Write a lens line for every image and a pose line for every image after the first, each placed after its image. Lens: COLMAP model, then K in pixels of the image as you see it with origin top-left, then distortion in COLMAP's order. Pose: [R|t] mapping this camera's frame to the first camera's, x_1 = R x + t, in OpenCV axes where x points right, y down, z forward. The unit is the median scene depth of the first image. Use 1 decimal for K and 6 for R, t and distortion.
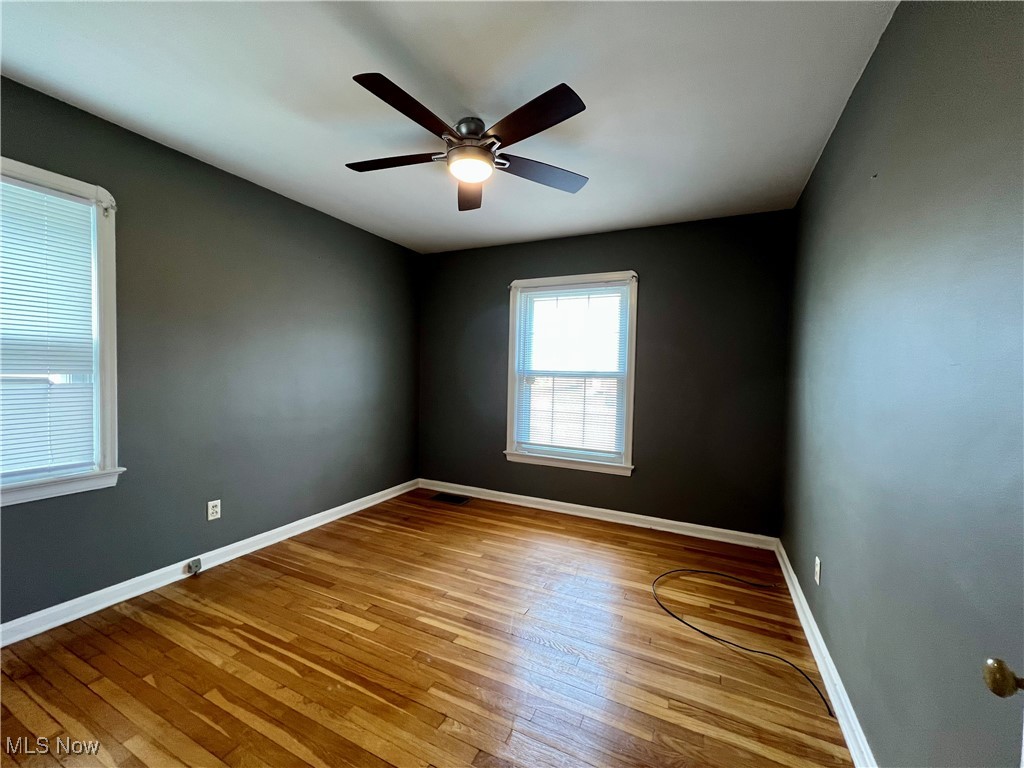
lens RADIAL K [[407.4, 0, 514.0], [0, 407.4, 388.0], [0, 0, 1]] dist [-0.000129, 0.000805]
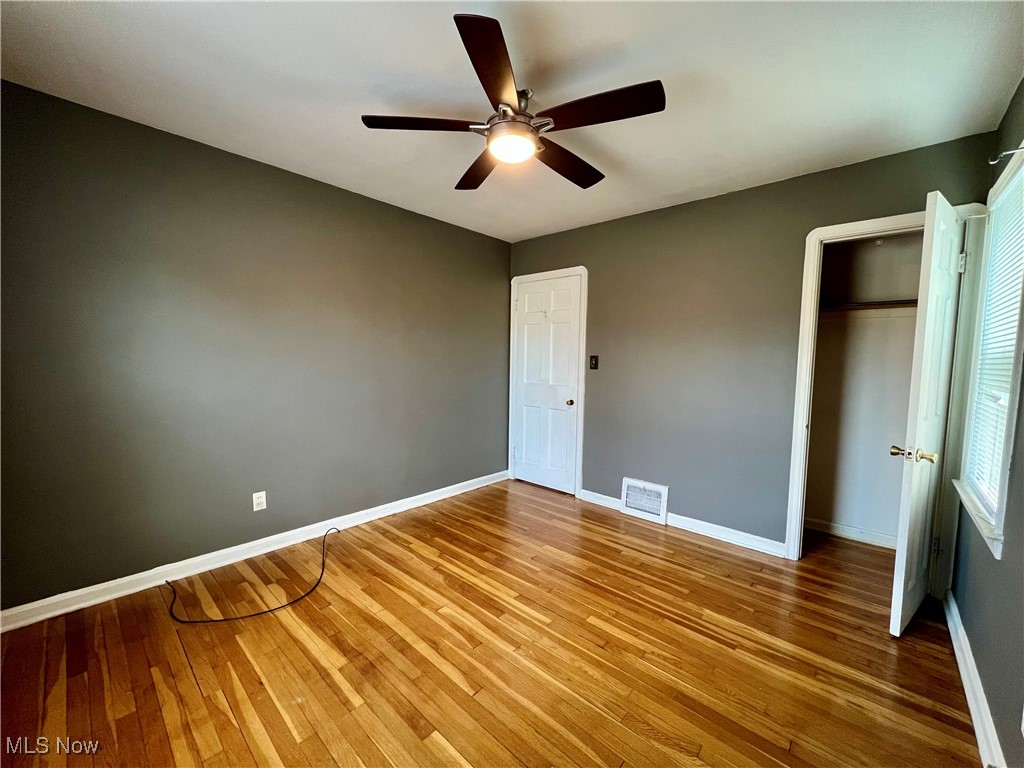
lens RADIAL K [[407.4, 0, 513.5], [0, 407.4, 384.9], [0, 0, 1]] dist [-0.000129, 0.000805]
pose [[-0.956820, -0.058183, 0.284798, -0.406105], [-0.027074, 0.993342, 0.111976, -0.105267], [-0.289417, 0.099431, -0.952025, 1.935208]]
